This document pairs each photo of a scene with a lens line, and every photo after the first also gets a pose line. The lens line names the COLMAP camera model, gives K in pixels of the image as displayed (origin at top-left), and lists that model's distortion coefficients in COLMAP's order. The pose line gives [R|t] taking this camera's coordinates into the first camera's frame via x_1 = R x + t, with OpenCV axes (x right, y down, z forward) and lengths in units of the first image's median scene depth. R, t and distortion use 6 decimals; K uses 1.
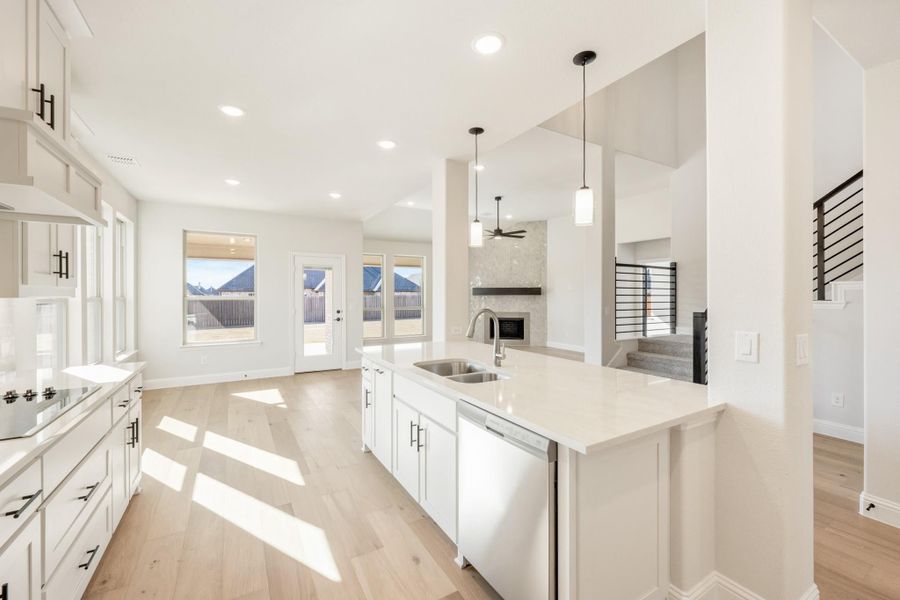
lens RADIAL K [[367.0, 0, 442.5], [0, 367.0, 299.0], [0, 0, 1]] dist [0.000076, -0.000448]
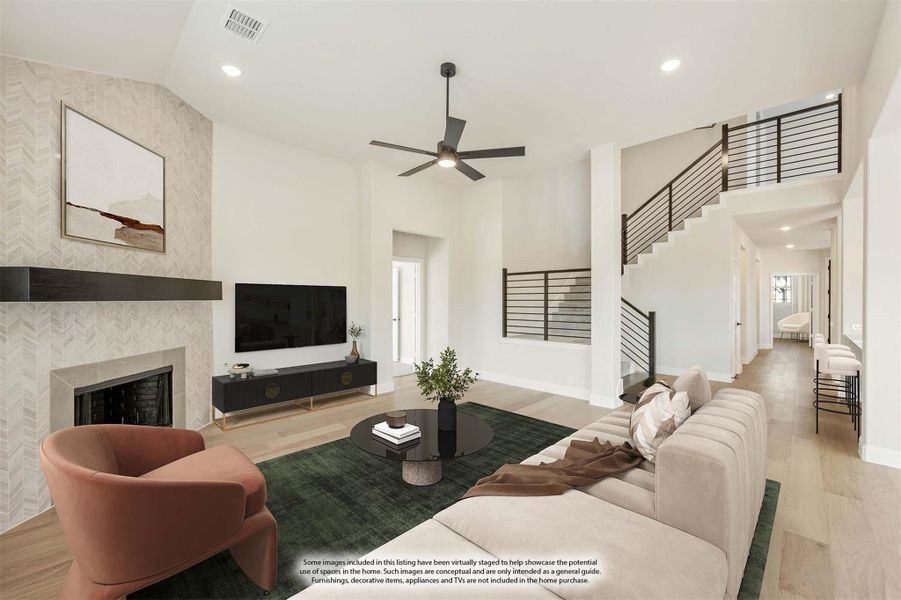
lens RADIAL K [[367.4, 0, 448.3], [0, 367.4, 298.9], [0, 0, 1]] dist [0.000076, -0.000448]
pose [[-0.269509, -0.006452, 0.962976, -0.192161], [0.004956, 0.999955, 0.008087, -0.013752], [-0.962985, 0.006952, -0.269465, 0.849578]]
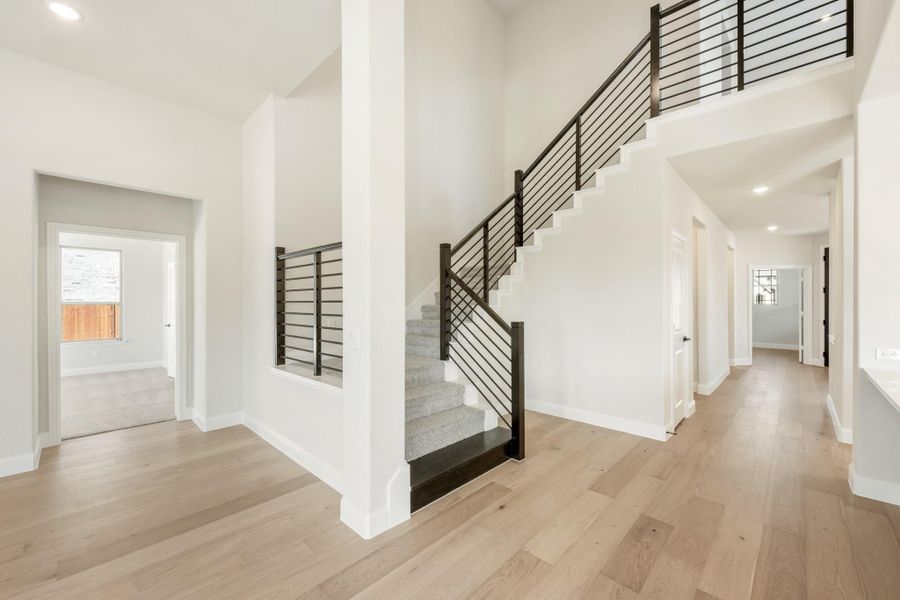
lens RADIAL K [[367.0, 0, 448.1], [0, 367.0, 300.9], [0, 0, 1]] dist [0.000076, -0.000448]
pose [[-0.279194, -0.004144, 0.960226, -0.015002], [0.008556, 0.999940, 0.006803, -0.008215], [-0.960197, 0.010115, -0.279142, 0.532874]]
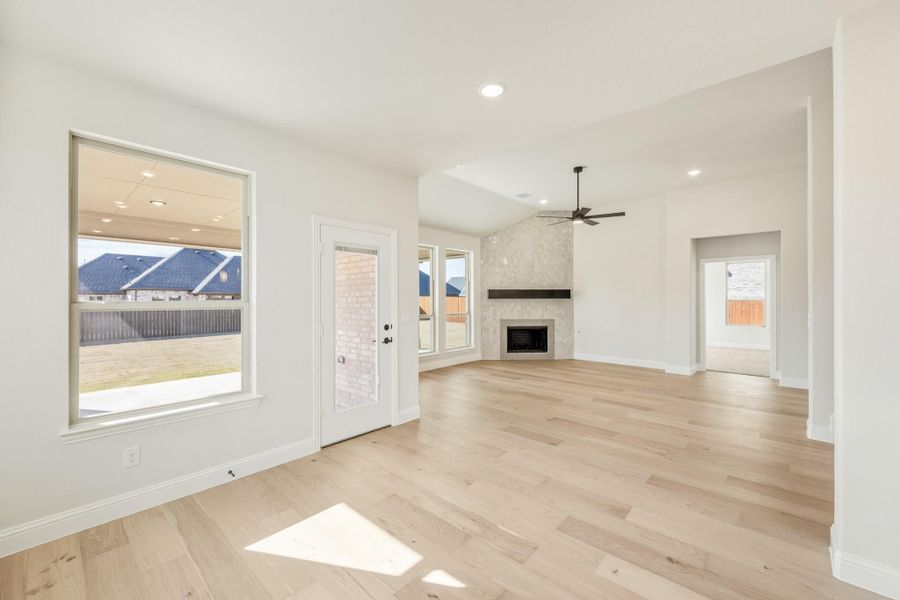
lens RADIAL K [[367.0, 0, 452.1], [0, 367.0, 300.8], [0, 0, 1]] dist [0.000076, -0.000448]
pose [[0.949798, -0.002684, 0.312852, -0.246927], [0.004358, 0.999980, -0.004652, -0.002805], [-0.312833, 0.005782, 0.949790, 0.280051]]
